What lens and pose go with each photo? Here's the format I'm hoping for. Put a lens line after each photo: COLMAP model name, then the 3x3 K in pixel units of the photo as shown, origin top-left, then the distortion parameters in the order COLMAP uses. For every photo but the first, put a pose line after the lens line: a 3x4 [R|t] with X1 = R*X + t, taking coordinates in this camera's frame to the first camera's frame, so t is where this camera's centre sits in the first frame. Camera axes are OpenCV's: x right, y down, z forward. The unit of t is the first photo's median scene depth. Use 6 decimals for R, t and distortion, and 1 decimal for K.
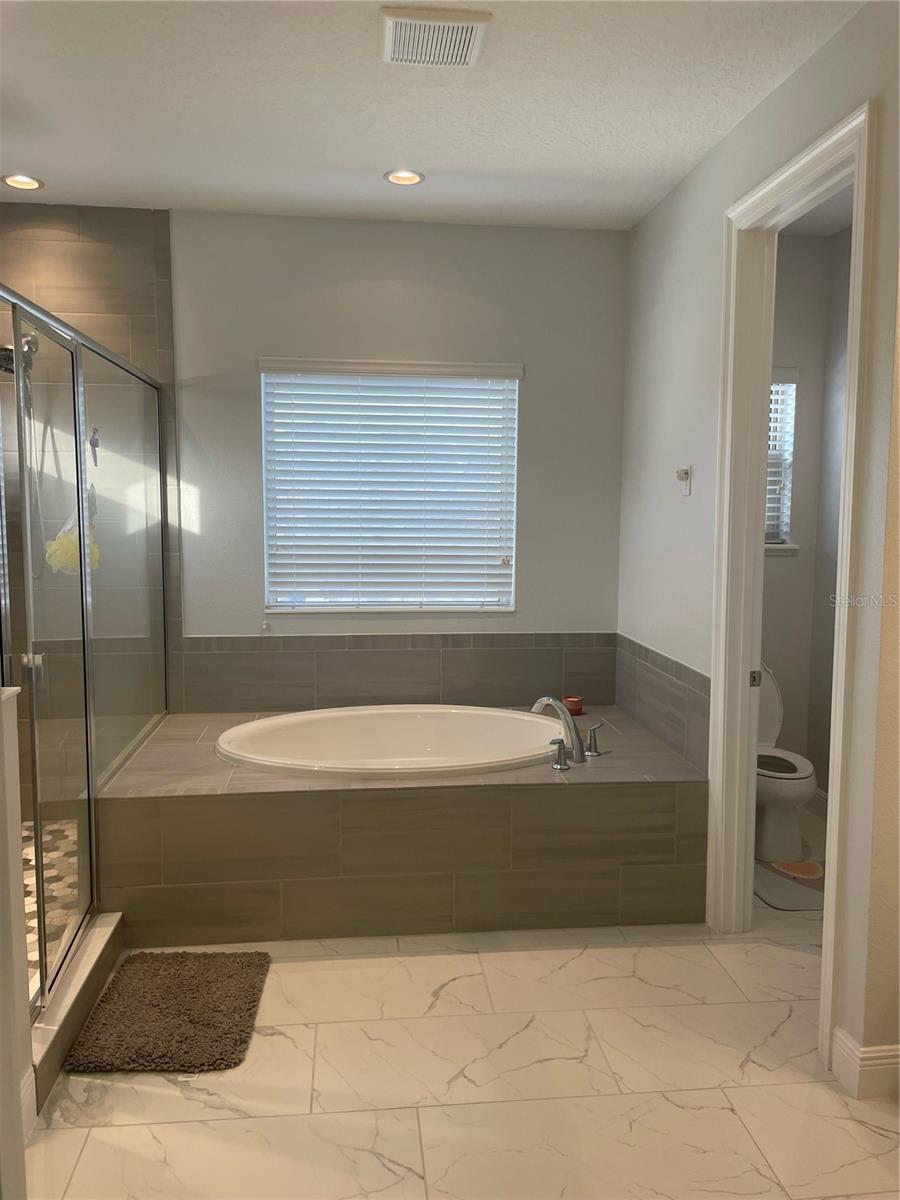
lens RADIAL K [[916.9, 0, 448.0], [0, 916.9, 595.4], [0, 0, 1]] dist [0.052200, -0.054104]
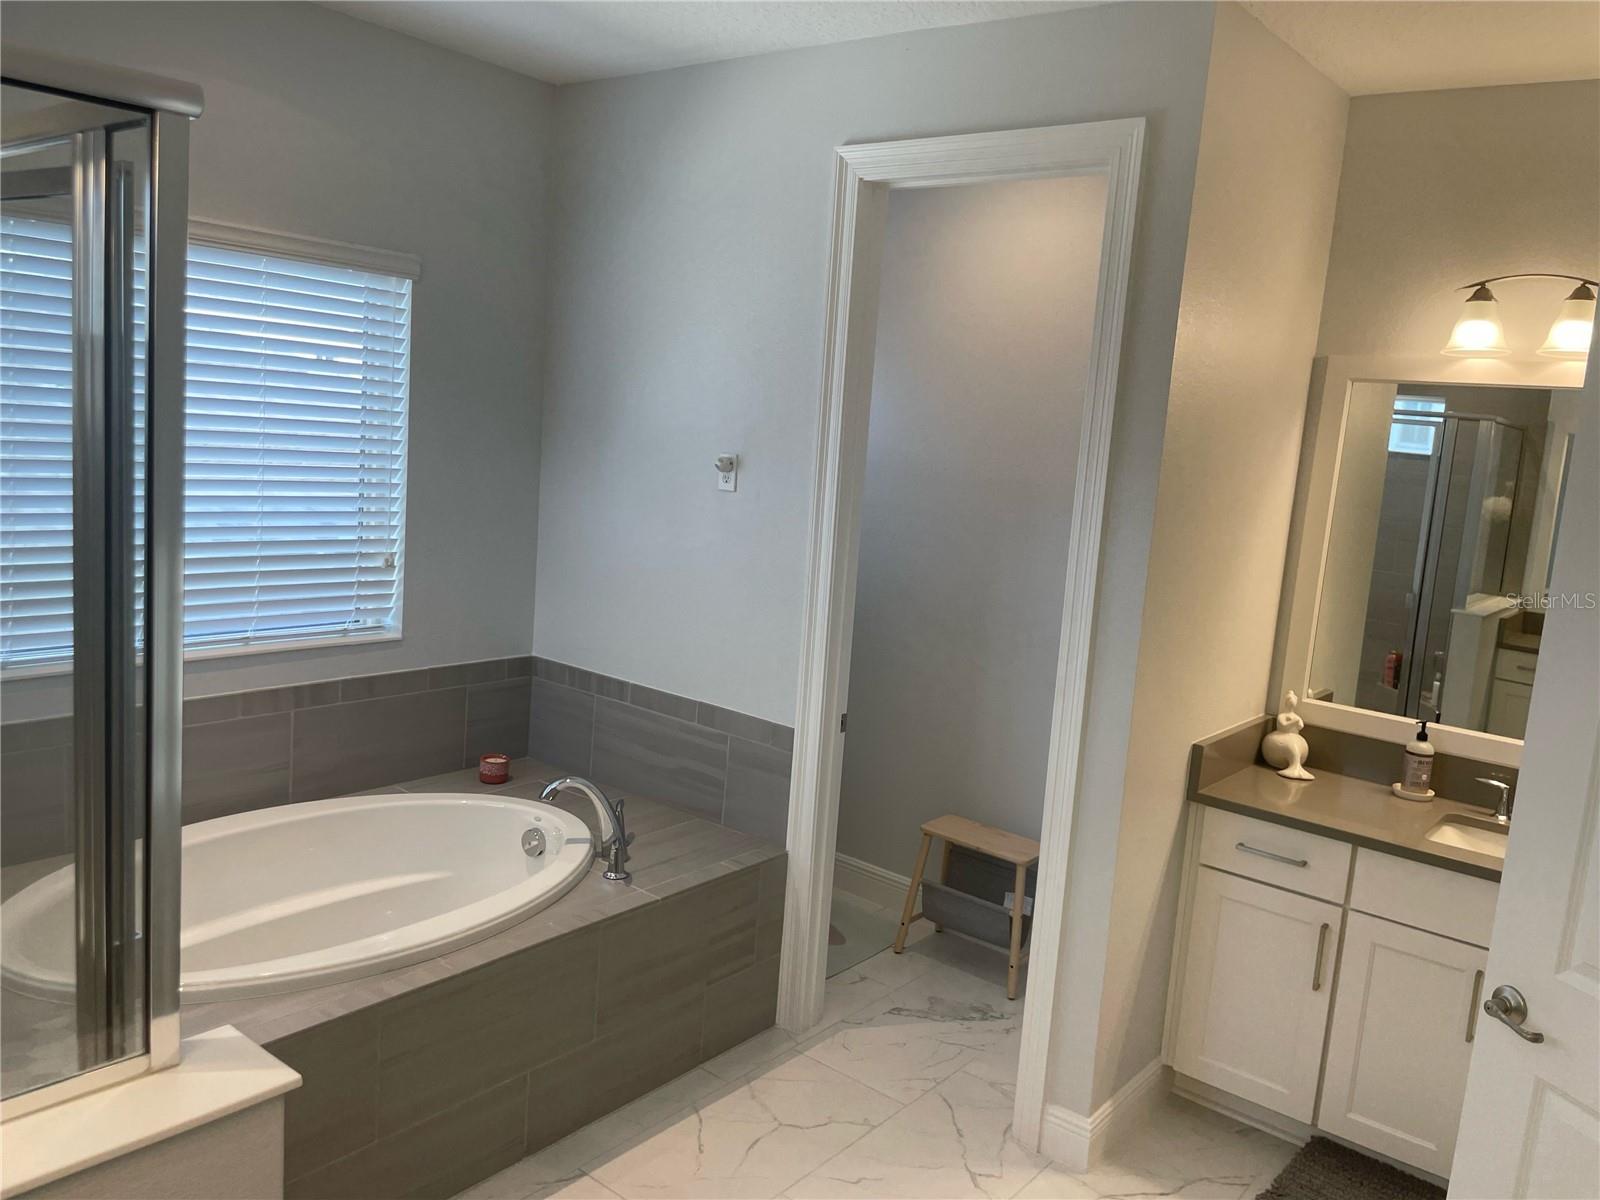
lens RADIAL K [[1222.5, 0, 813.3], [0, 1222.5, 592.3], [0, 0, 1]] dist [0.052200, -0.054104]
pose [[0.696496, -0.053289, 0.715579, -0.370520], [-0.003101, 0.997006, 0.077265, -0.089450], [-0.717554, -0.056034, 0.694245, 0.201545]]
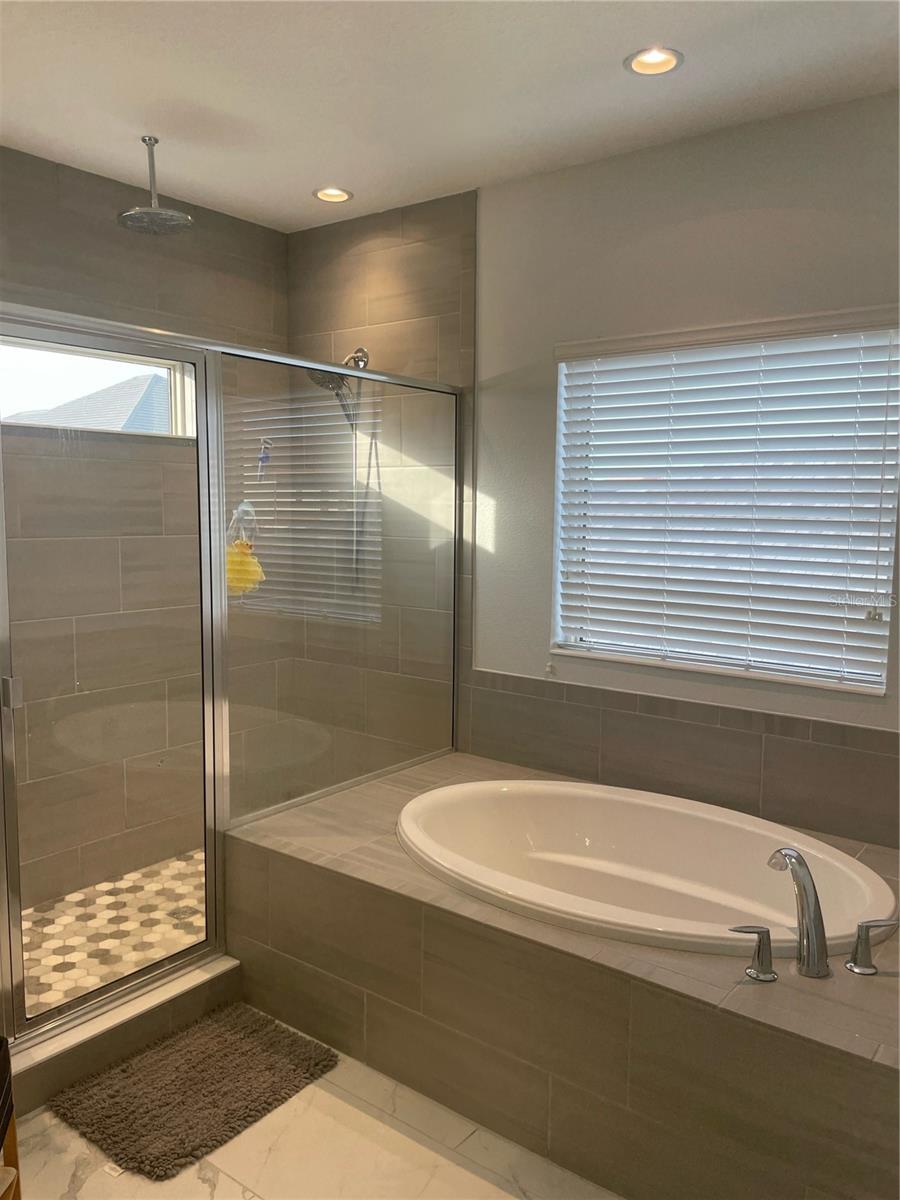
lens RADIAL K [[916.9, 0, 442.8], [0, 916.9, 600.3], [0, 0, 1]] dist [0.052200, -0.054104]
pose [[0.712176, 0.074819, -0.698003, 0.318566], [-0.071667, 0.996858, 0.033730, -0.051354], [0.698333, 0.026002, 0.715300, 0.351883]]
